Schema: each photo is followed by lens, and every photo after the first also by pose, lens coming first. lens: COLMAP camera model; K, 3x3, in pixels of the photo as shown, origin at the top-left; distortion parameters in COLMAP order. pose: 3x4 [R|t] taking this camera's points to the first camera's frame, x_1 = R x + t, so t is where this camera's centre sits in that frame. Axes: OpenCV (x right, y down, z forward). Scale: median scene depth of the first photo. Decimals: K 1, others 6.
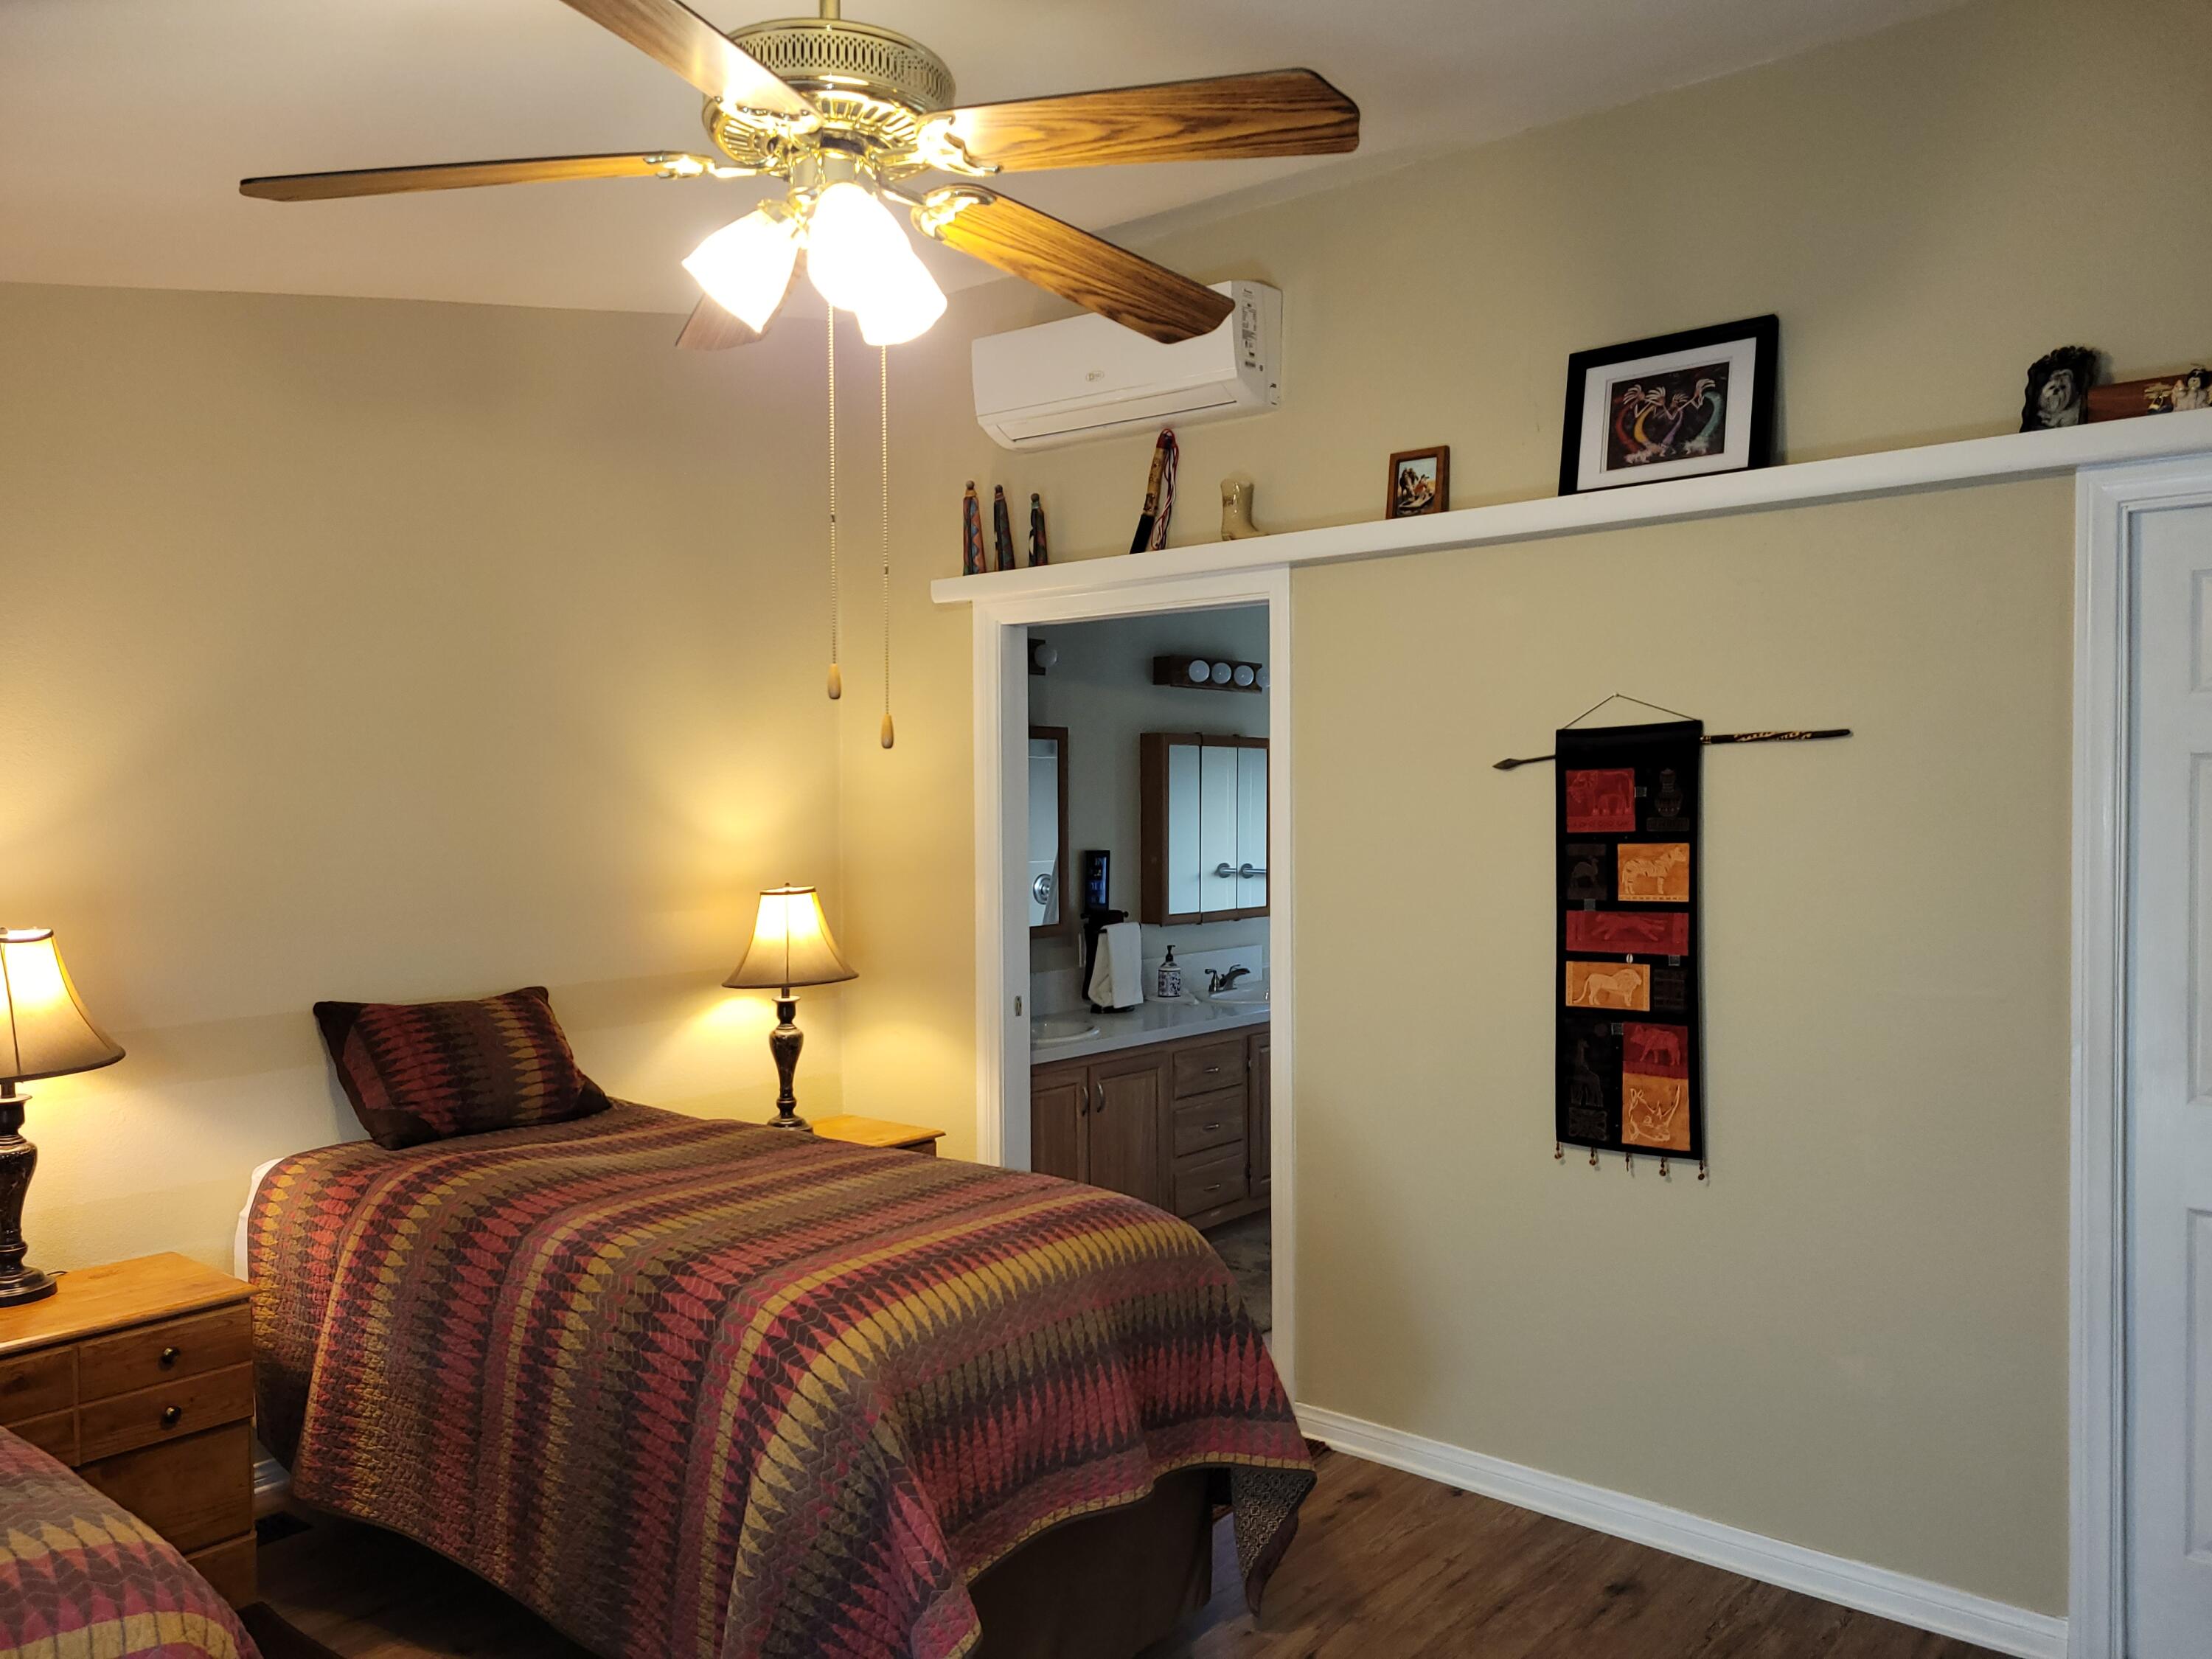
lens RADIAL K [[1656.3, 0, 1106.3], [0, 1656.3, 832.7], [0, 0, 1]] dist [0.058594, -0.043045]
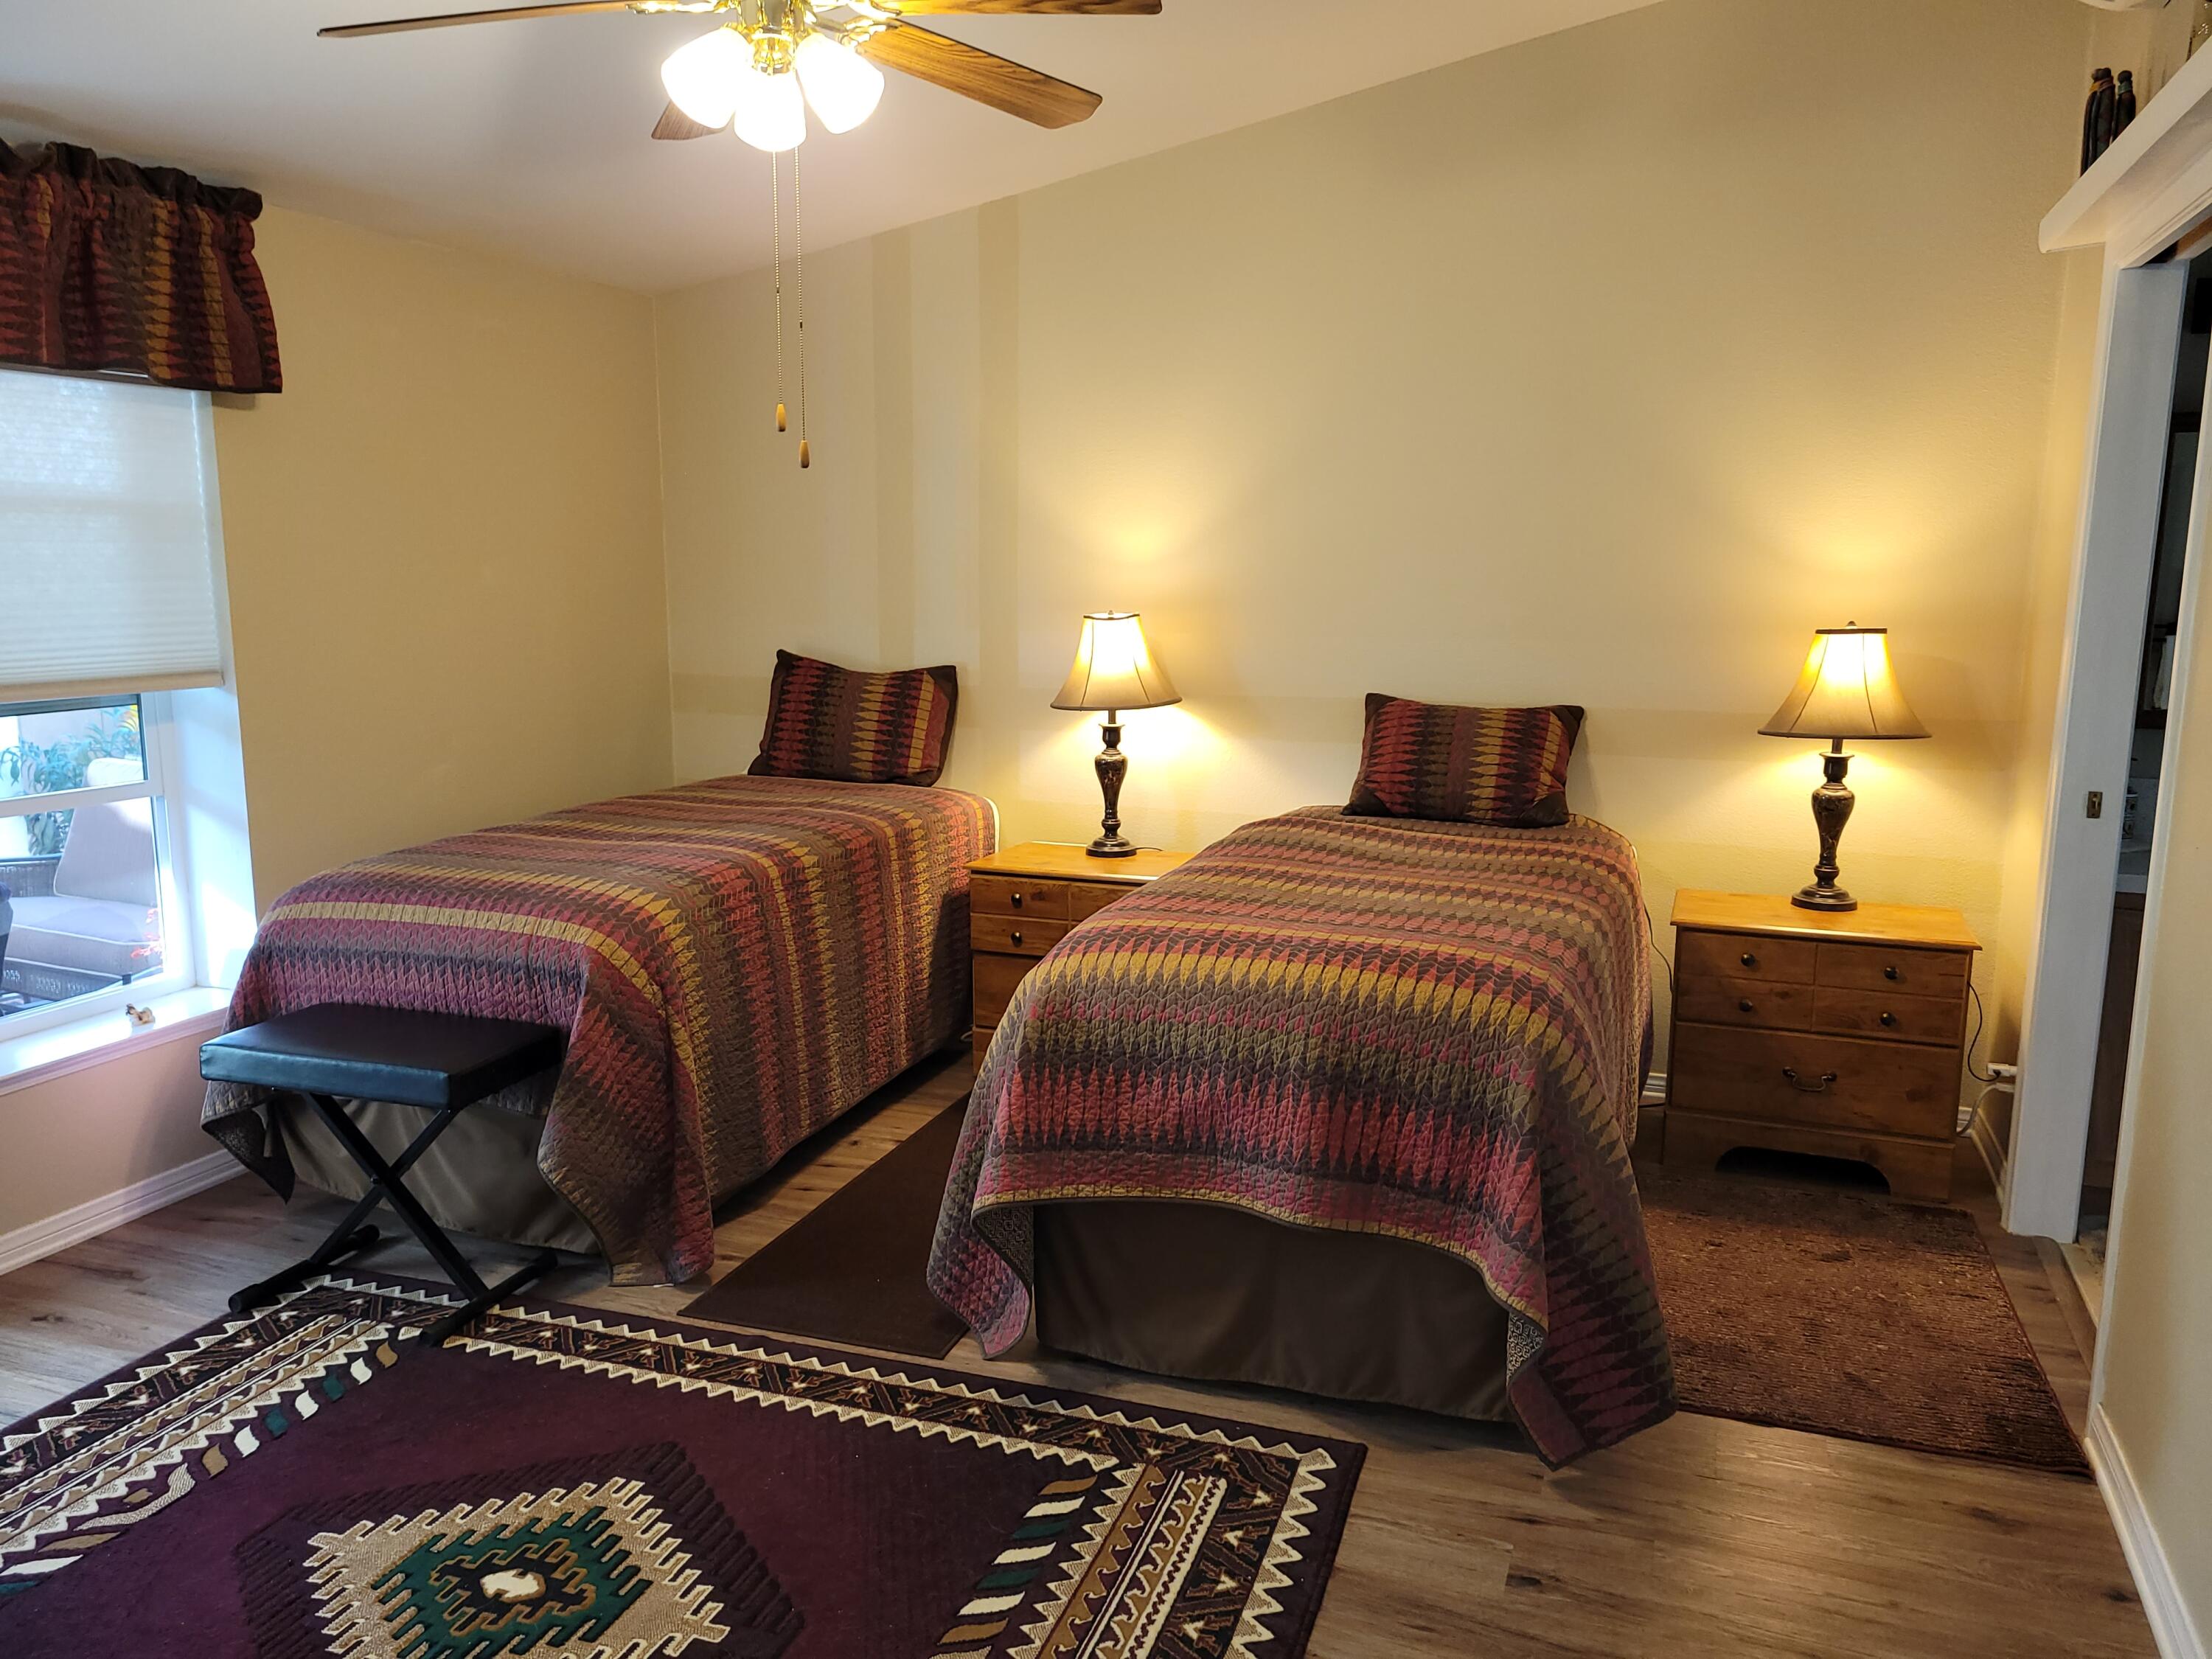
lens RADIAL K [[1656.3, 0, 1099.5], [0, 1656.3, 831.8], [0, 0, 1]] dist [0.058594, -0.043045]
pose [[0.322890, 0.164739, -0.931989, 0.515530], [-0.026490, 0.985922, 0.165095, 0.003713], [0.946066, -0.028620, 0.322708, 0.338931]]
